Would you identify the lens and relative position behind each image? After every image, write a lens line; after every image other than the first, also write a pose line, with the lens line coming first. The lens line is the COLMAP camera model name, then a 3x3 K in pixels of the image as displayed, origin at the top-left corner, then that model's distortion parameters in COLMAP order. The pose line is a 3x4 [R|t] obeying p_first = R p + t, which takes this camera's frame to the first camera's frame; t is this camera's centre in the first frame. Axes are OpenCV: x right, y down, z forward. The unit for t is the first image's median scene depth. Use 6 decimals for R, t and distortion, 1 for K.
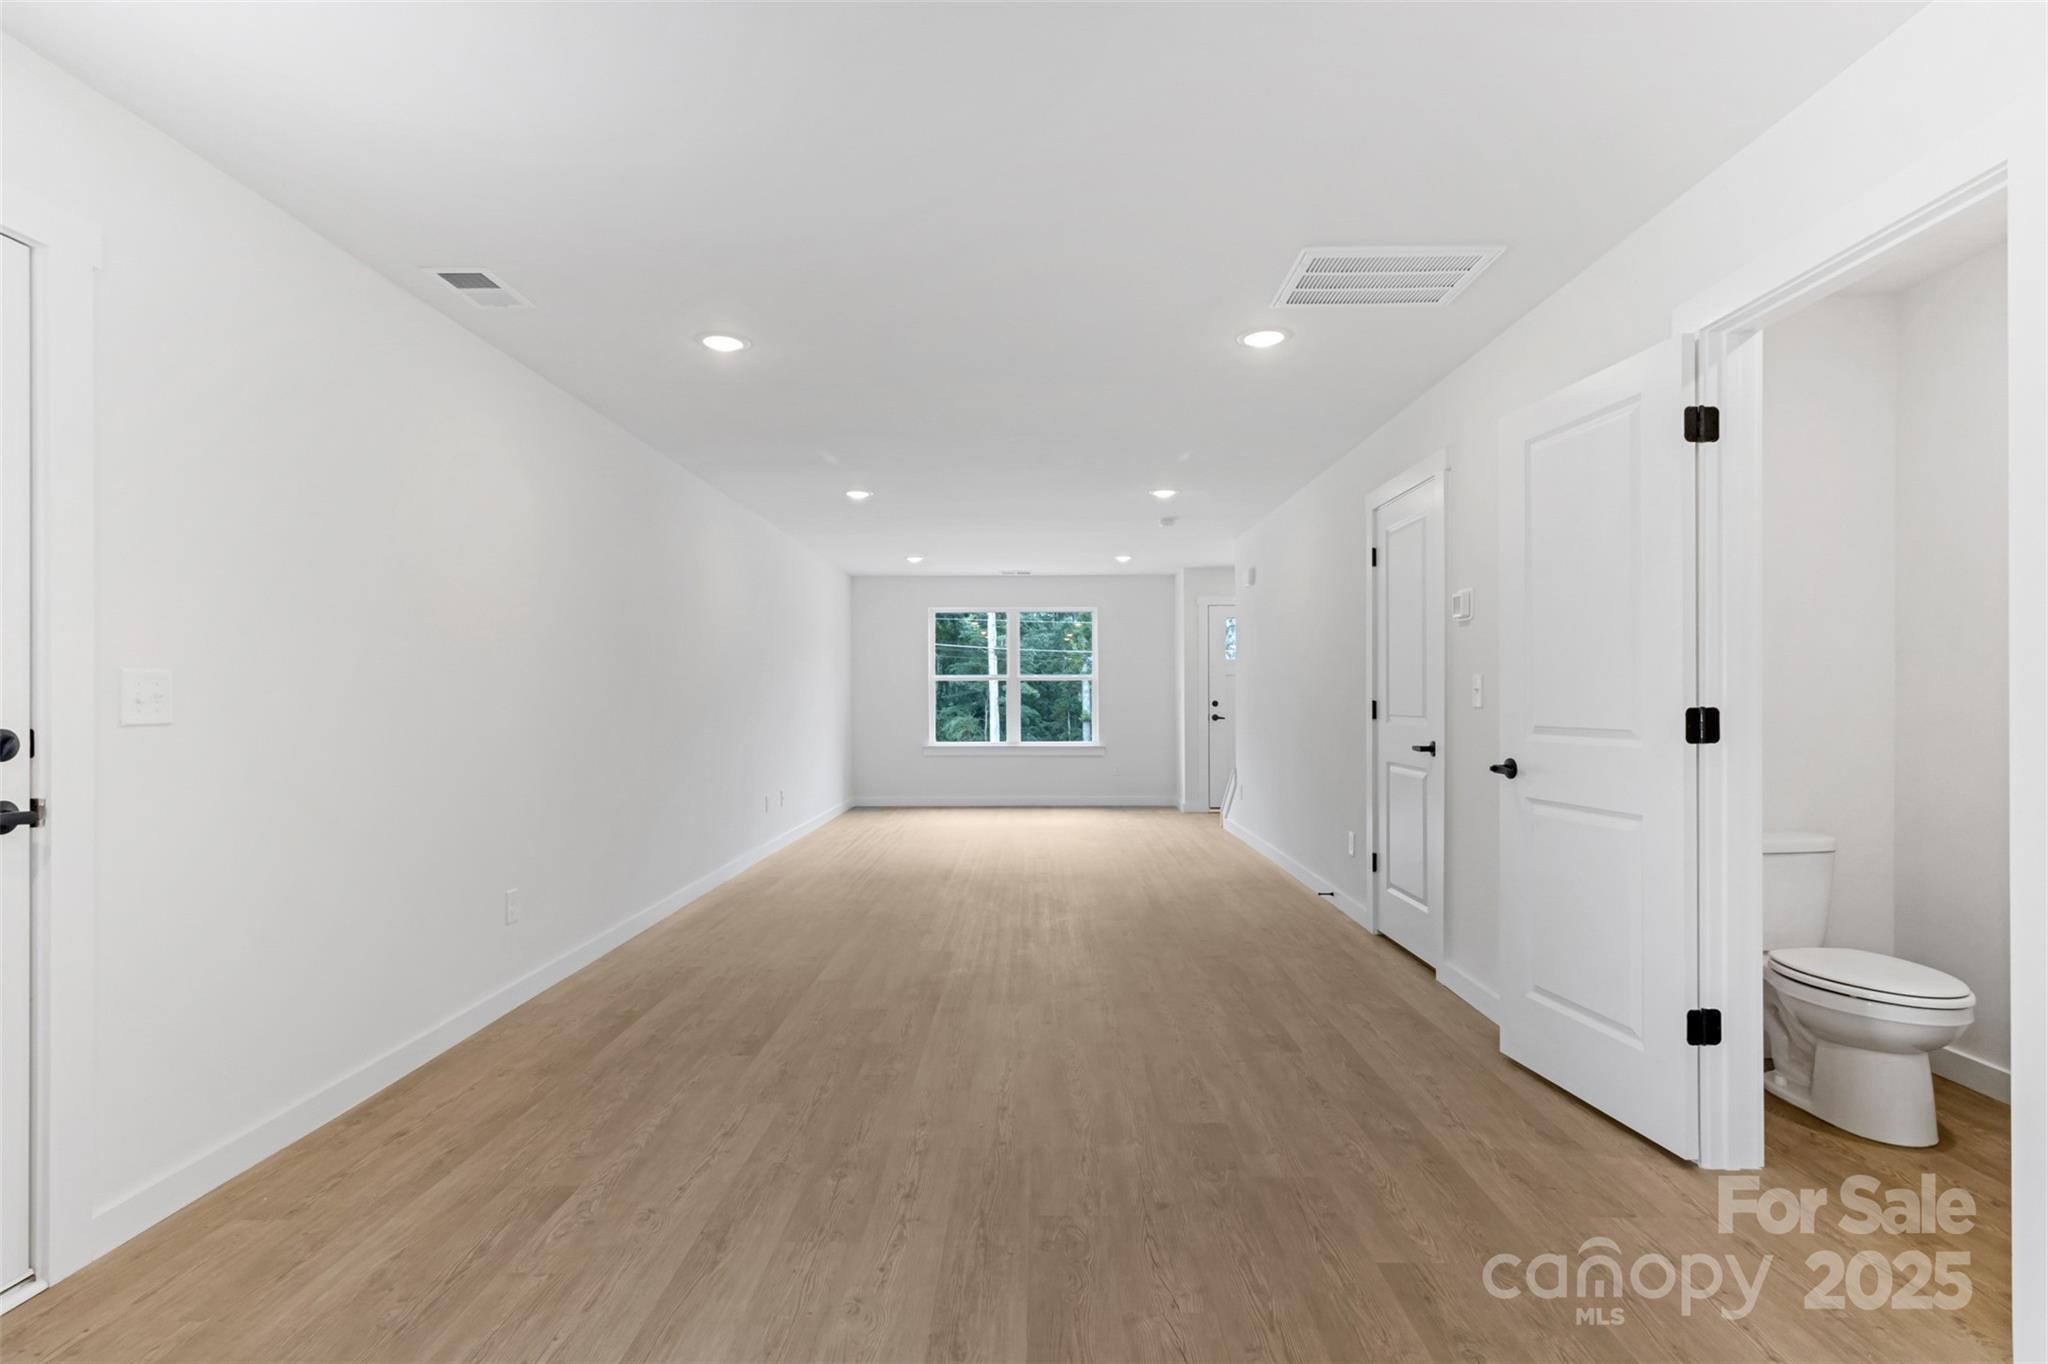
lens RADIAL K [[980.5, 0, 1028.5], [0, 980.5, 687.0], [0, 0, 1]] dist [0.000142, 0.000216]
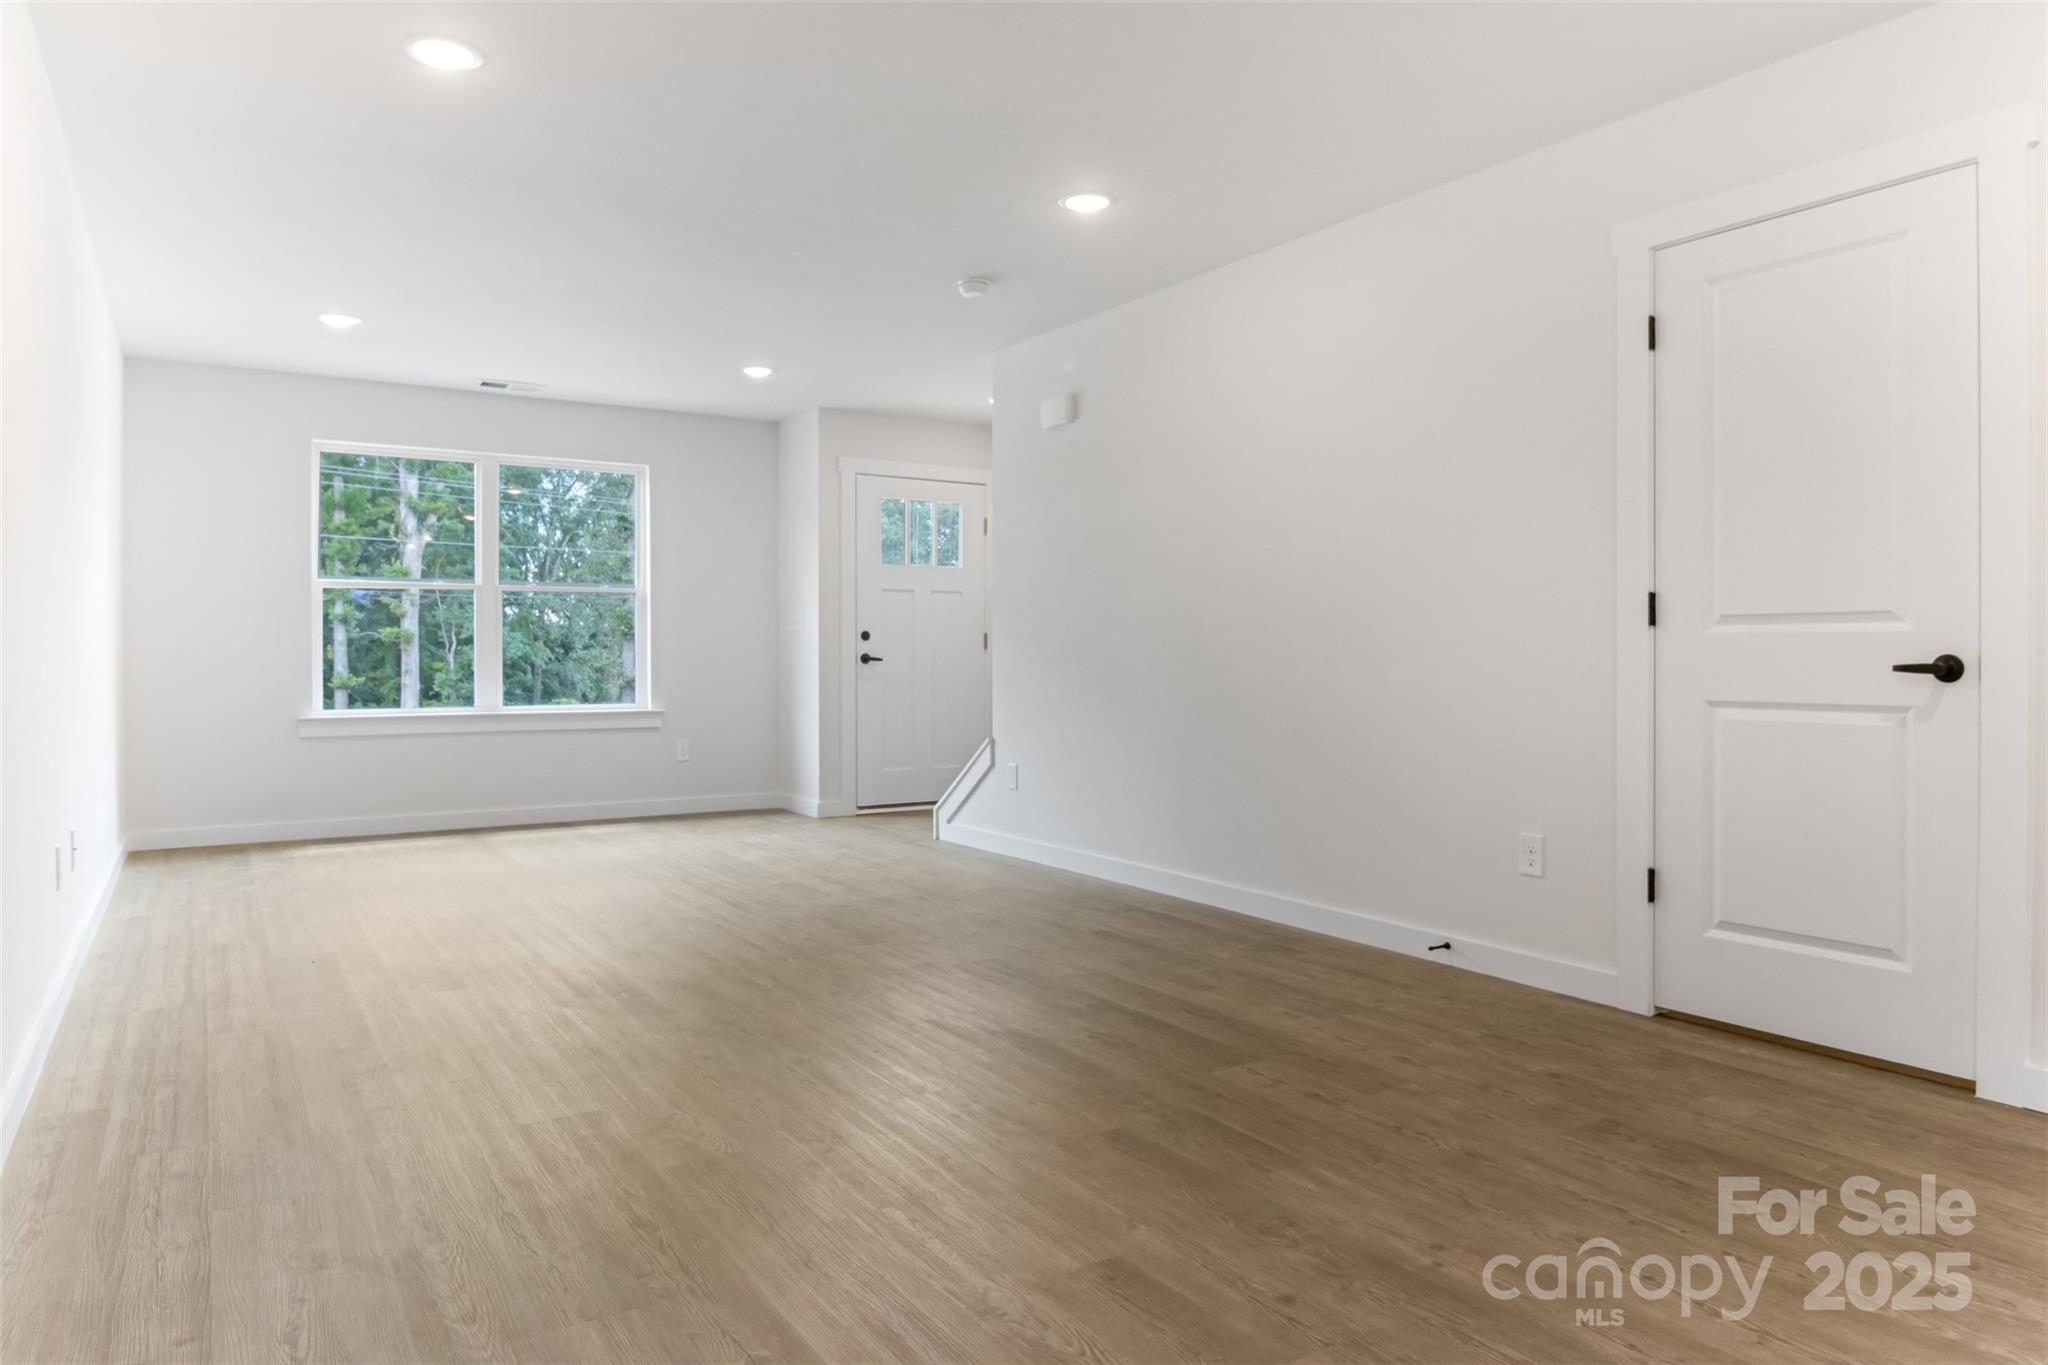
lens RADIAL K [[1235.7, 0, 1025.3], [0, 1235.7, 662.4], [0, 0, 1]] dist [-0.038966, 0.000488]
pose [[0.826901, -0.001288, 0.562347, -0.160008], [-0.007023, 0.999896, 0.012618, 0.023044], [-0.562304, -0.014383, 0.826805, 0.307648]]
